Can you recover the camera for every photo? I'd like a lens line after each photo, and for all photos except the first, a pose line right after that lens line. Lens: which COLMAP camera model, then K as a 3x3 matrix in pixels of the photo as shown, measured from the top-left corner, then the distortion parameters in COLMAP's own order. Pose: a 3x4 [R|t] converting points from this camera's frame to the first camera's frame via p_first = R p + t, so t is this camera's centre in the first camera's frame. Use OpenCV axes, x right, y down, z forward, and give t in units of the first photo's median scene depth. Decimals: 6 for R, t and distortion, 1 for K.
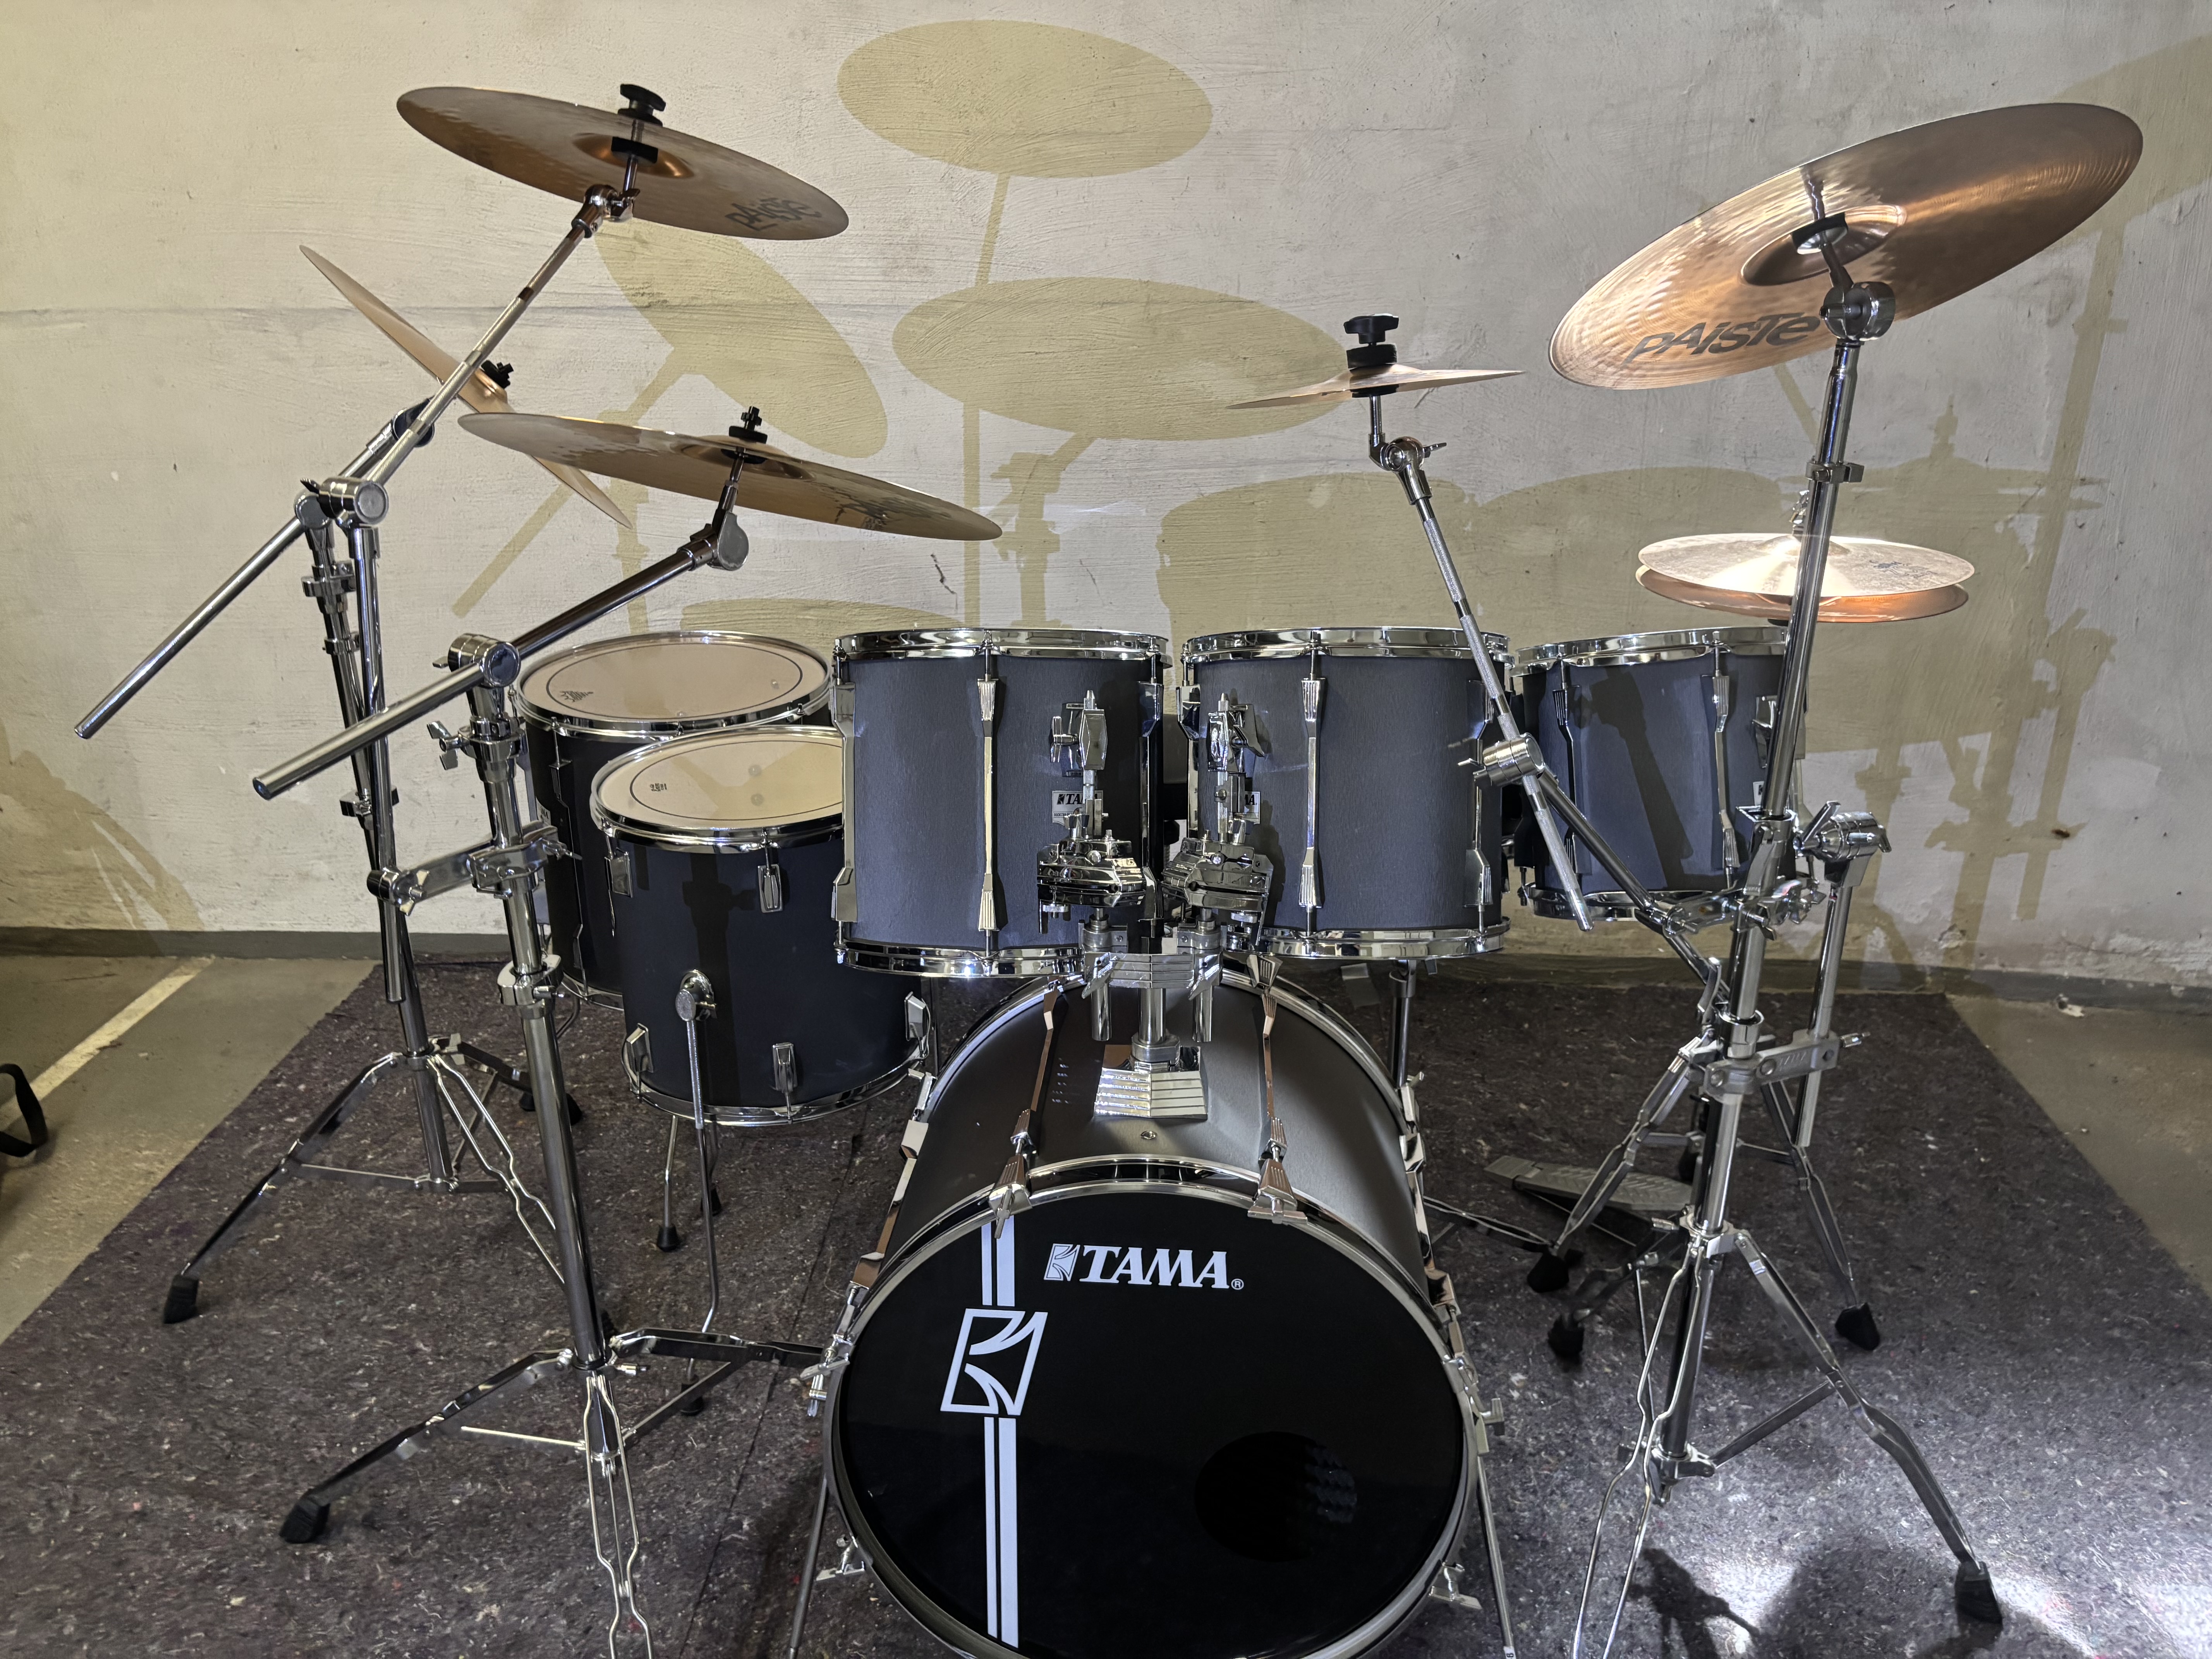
lens RADIAL K [[1675.2, 0, 1102.1], [0, 1675.2, 827.5], [0, 0, 1]] dist [0.031980, -0.015463]
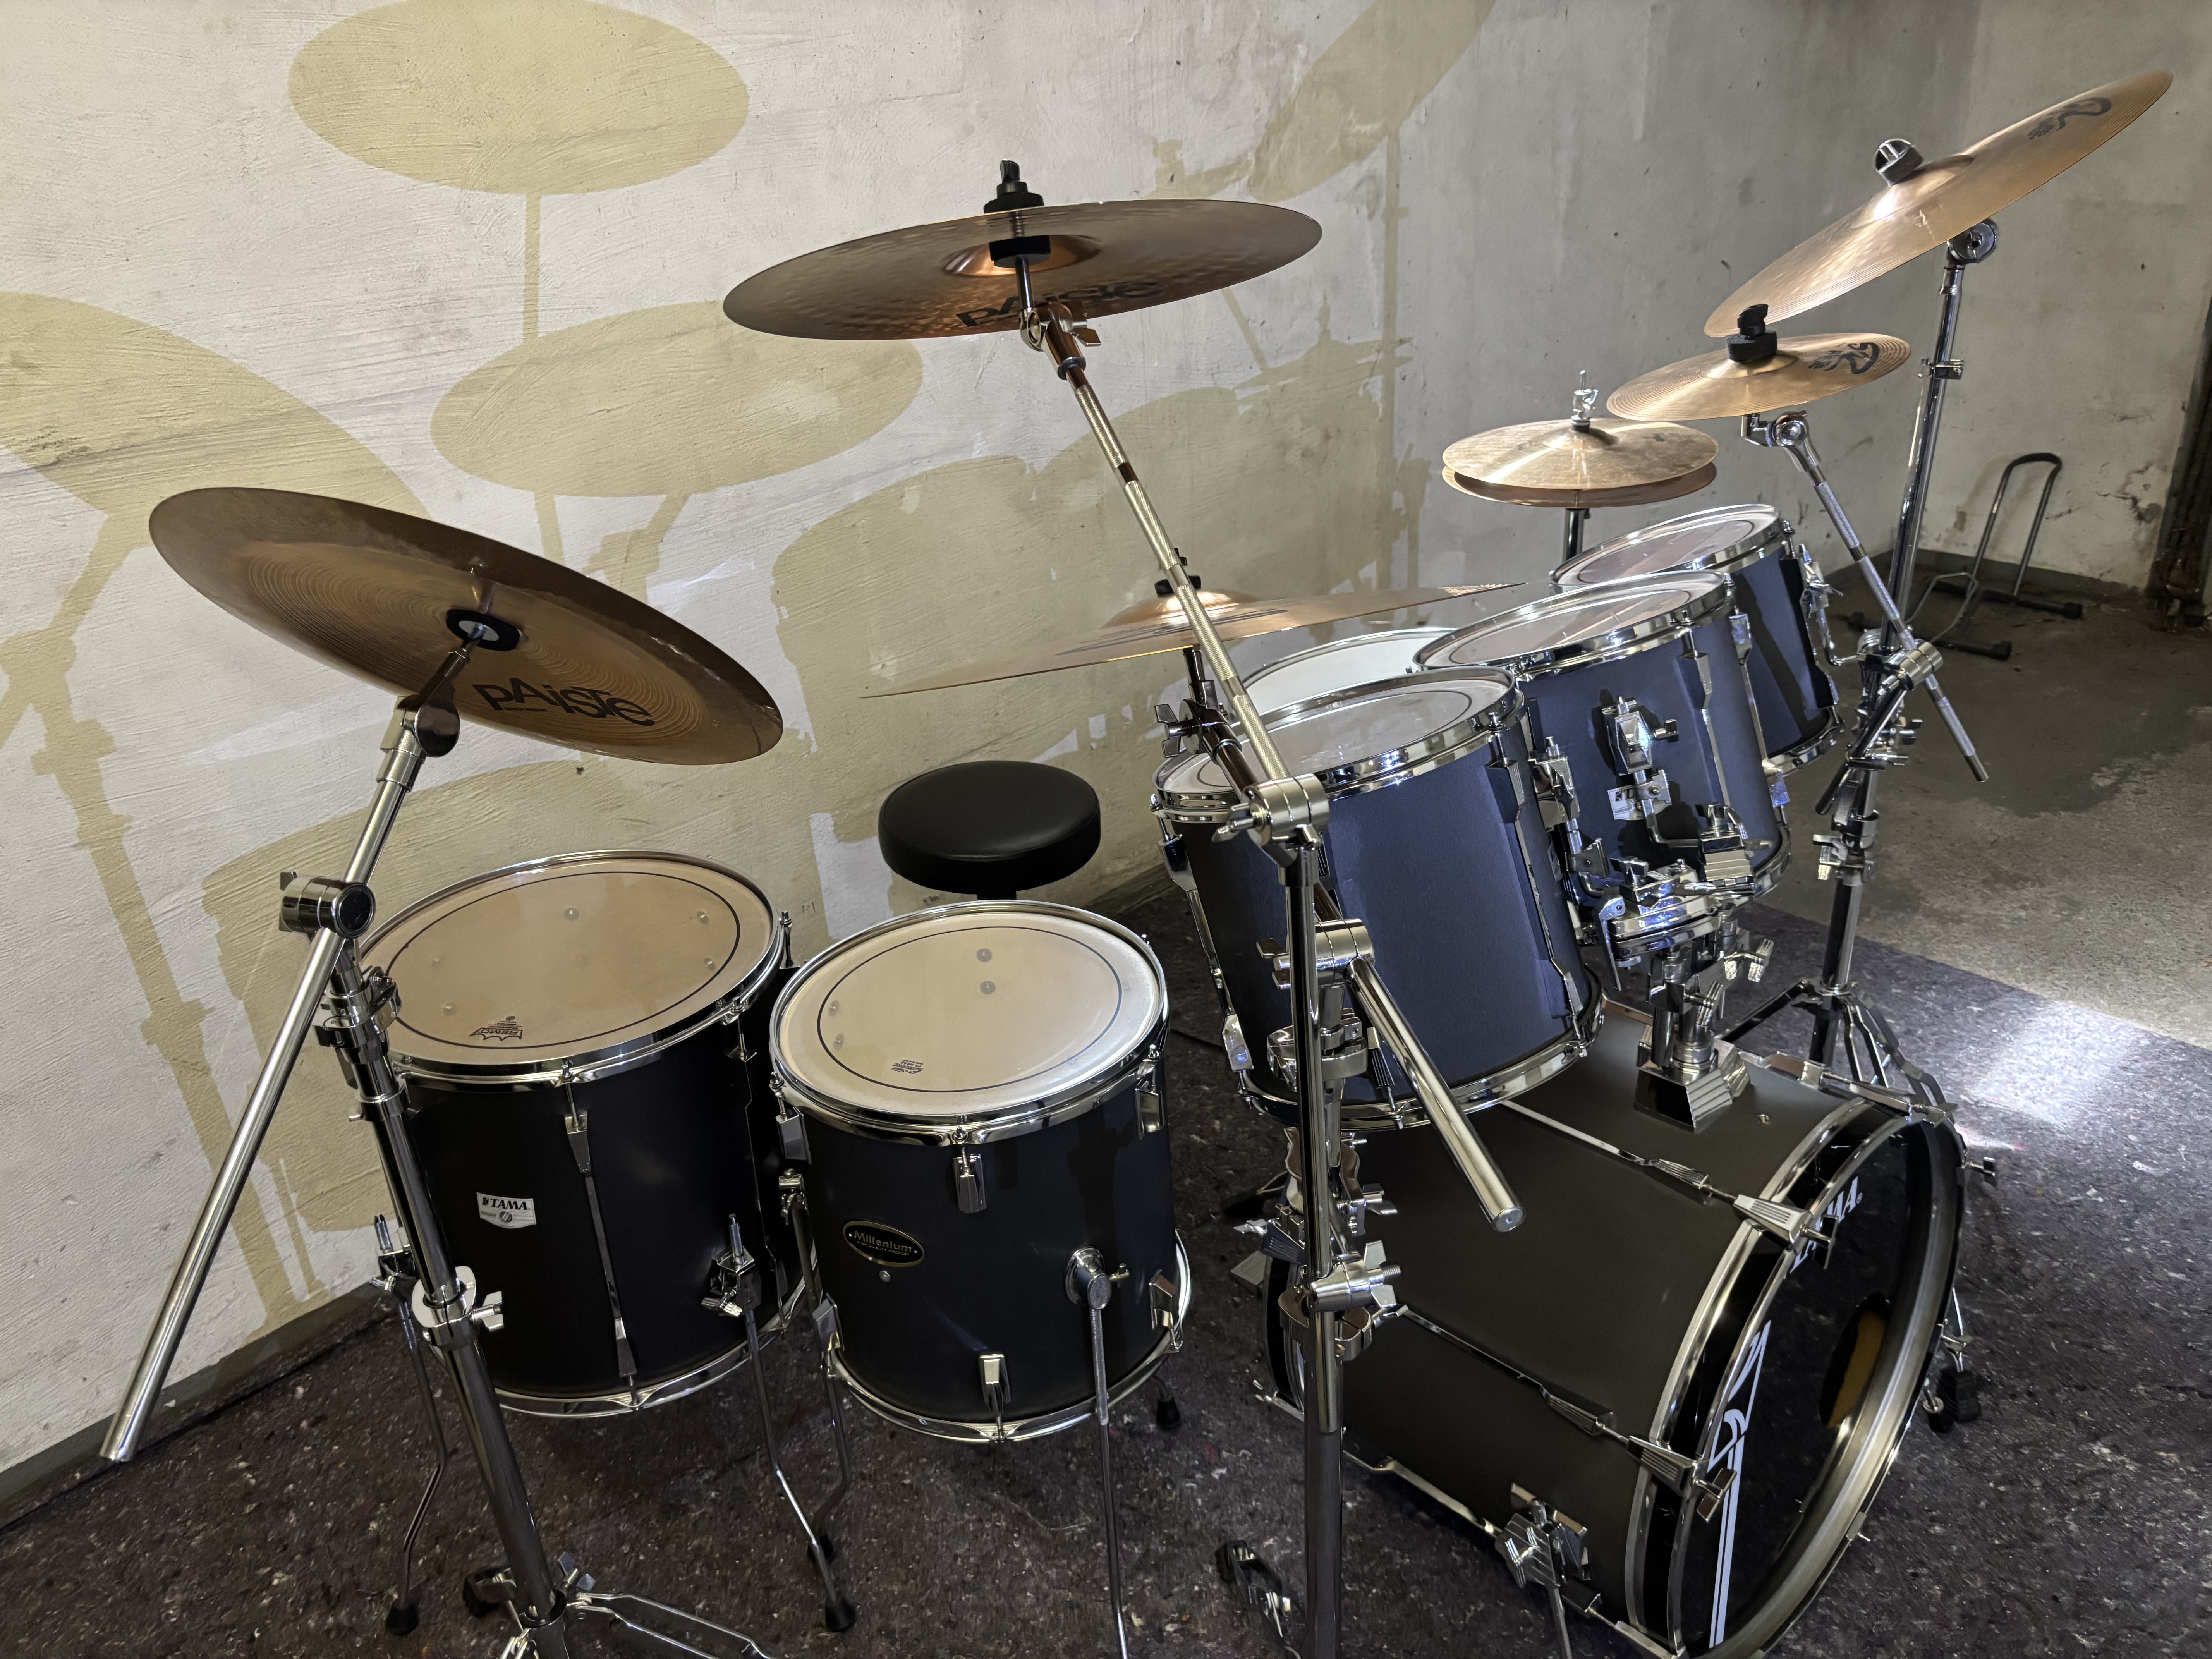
lens RADIAL K [[1675.2, 0, 1102.3], [0, 1675.2, 837.8], [0, 0, 1]] dist [0.031980, -0.015463]
pose [[0.672495, -0.367071, 0.642658, -0.478981], [0.325661, 0.926521, 0.188426, -0.170929], [-0.664601, 0.082572, 0.742621, 0.267482]]
